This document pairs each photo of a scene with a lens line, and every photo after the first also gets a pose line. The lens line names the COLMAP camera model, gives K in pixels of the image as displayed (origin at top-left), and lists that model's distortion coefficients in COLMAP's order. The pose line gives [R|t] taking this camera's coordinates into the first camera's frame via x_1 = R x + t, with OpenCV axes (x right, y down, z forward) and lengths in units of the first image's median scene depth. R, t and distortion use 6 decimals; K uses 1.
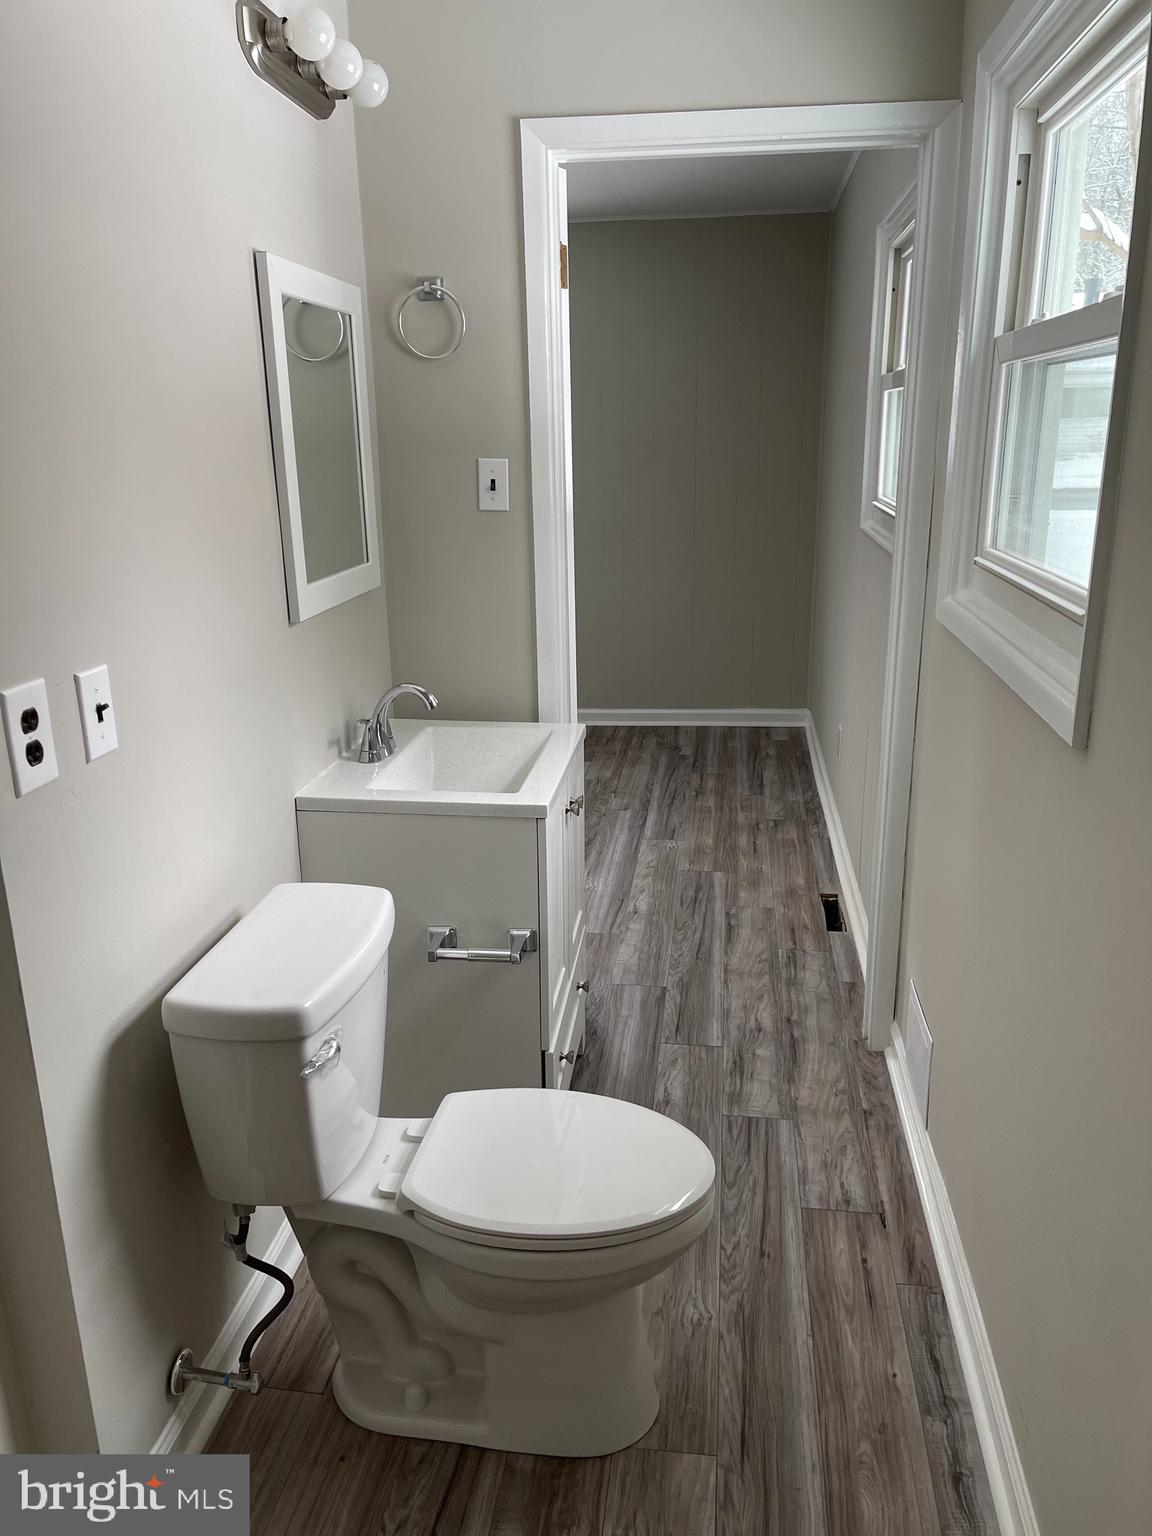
lens RADIAL K [[1158.3, 0, 573.3], [0, 1158.3, 770.1], [0, 0, 1]] dist [0.074756, -0.098343]
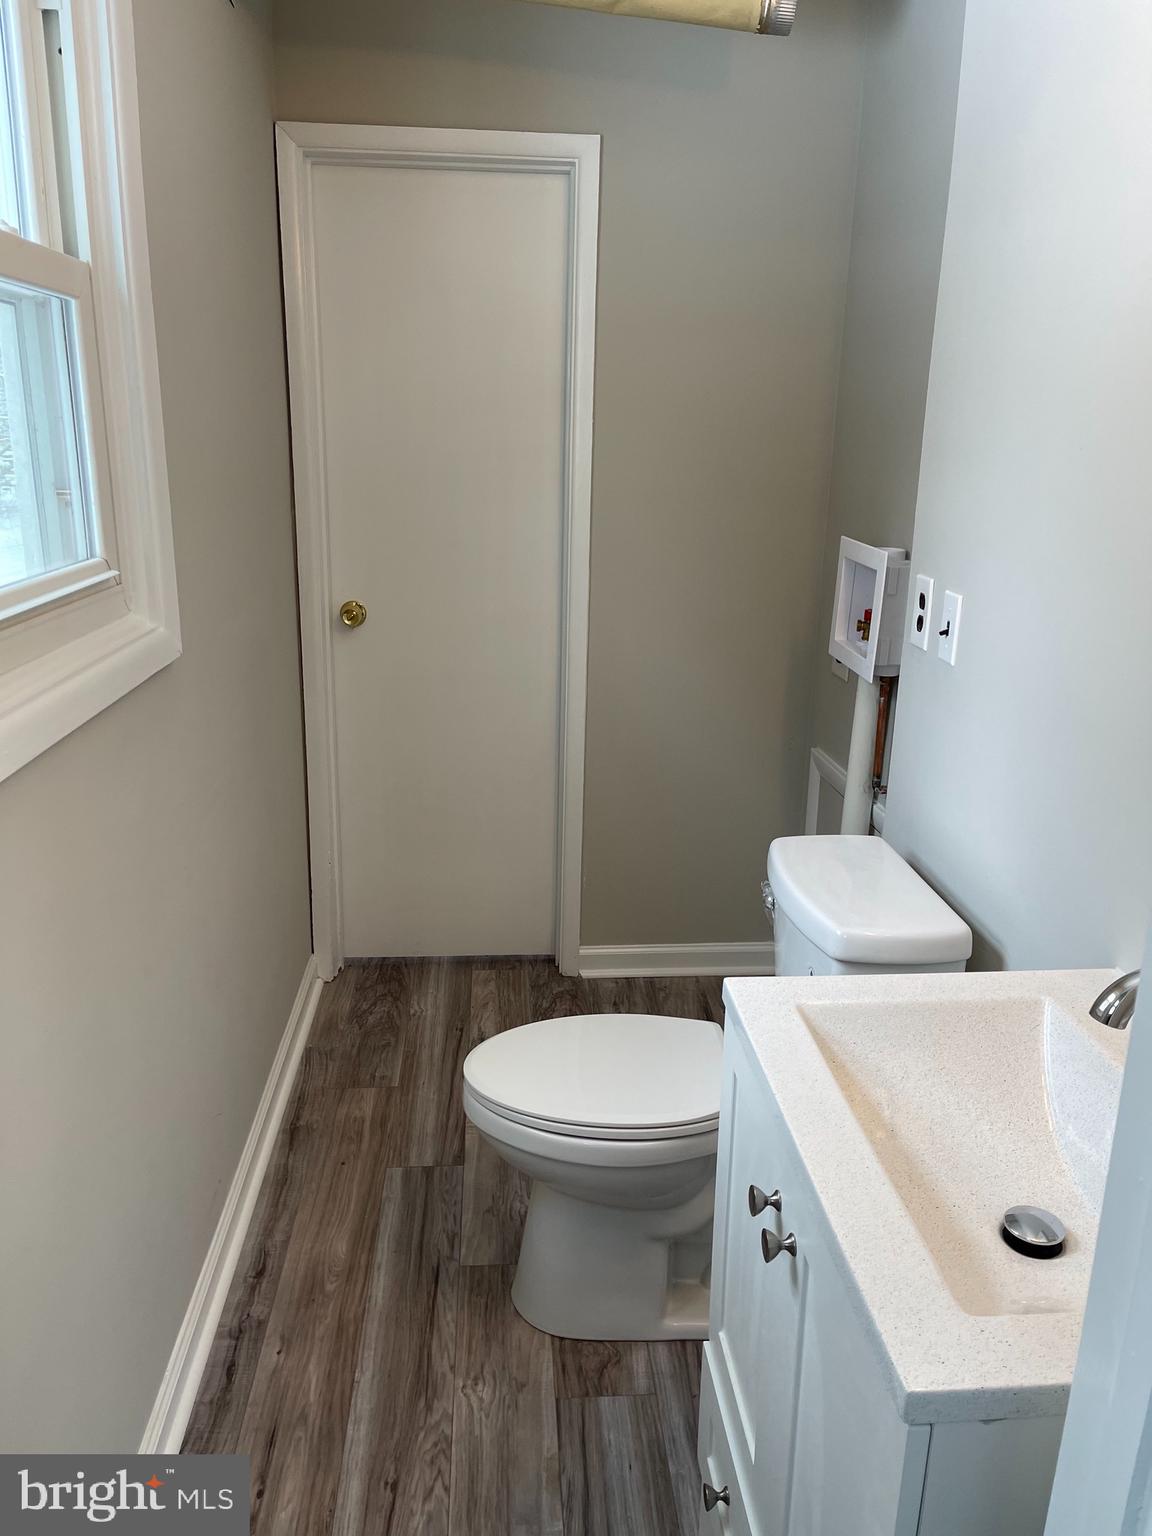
lens RADIAL K [[1158.3, 0, 580.0], [0, 1158.3, 769.0], [0, 0, 1]] dist [0.074756, -0.098343]
pose [[-0.979500, 0.049149, -0.195358, 0.204893], [-0.063234, 0.845747, 0.529824, -0.469003], [0.191264, 0.531315, -0.825301, 1.695893]]
